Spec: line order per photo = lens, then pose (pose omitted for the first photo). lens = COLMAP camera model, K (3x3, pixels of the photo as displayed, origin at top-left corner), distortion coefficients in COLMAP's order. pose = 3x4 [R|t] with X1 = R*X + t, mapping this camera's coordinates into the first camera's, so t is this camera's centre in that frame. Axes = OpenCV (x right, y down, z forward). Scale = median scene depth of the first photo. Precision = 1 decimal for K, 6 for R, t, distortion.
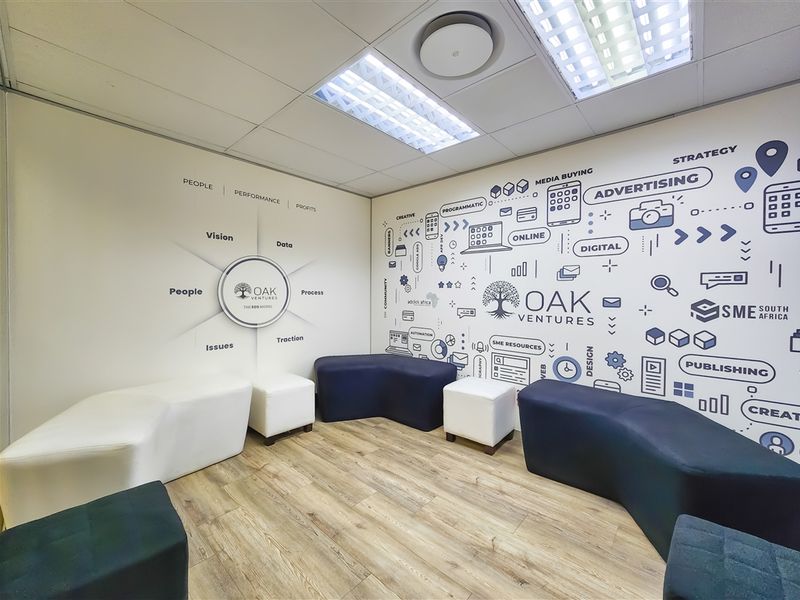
lens RADIAL K [[331.3, 0, 395.1], [0, 331.3, 295.7], [0, 0, 1]] dist [-0.002324, -0.000308]
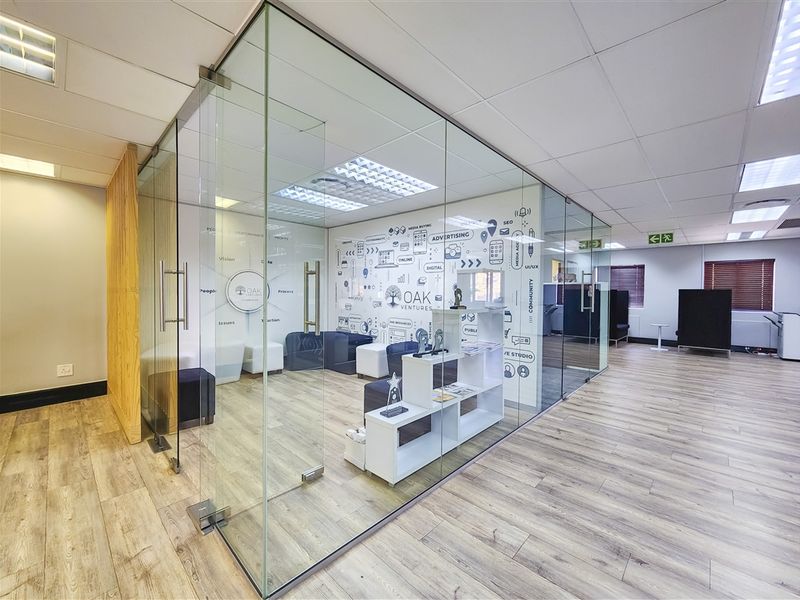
lens RADIAL K [[326.9, 0, 399.2], [0, 326.9, 298.0], [0, 0, 1]] dist [-0.001626, -0.000203]
pose [[0.999971, 0.003847, -0.006593, 0.381134], [-0.003761, 0.999908, 0.013028, -0.001685], [0.006643, -0.013003, 0.999893, -0.697647]]
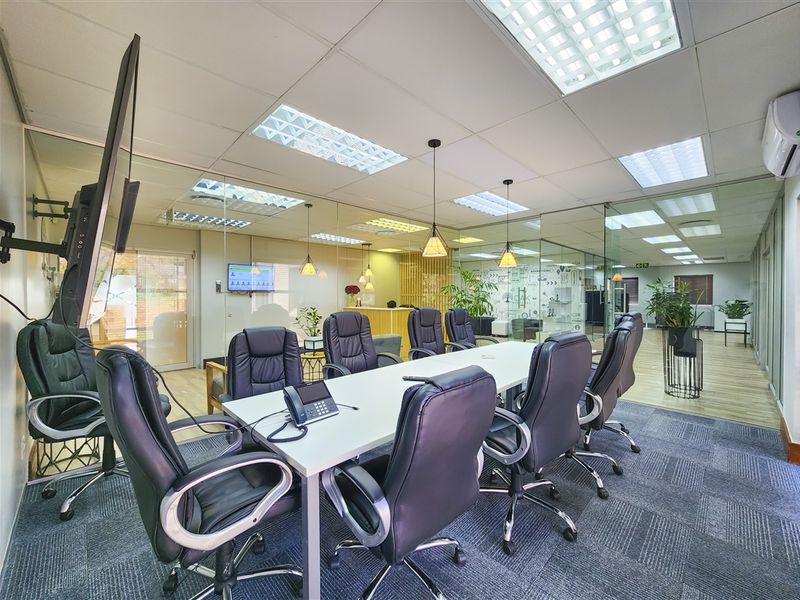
lens RADIAL K [[326.9, 0, 399.2], [0, 326.9, 298.0], [0, 0, 1]] dist [-0.001626, -0.000203]
pose [[0.999316, -0.003621, -0.036806, -0.737274], [0.003784, 0.999983, 0.004365, -0.005815], [0.036790, -0.004501, 0.999313, -2.628685]]
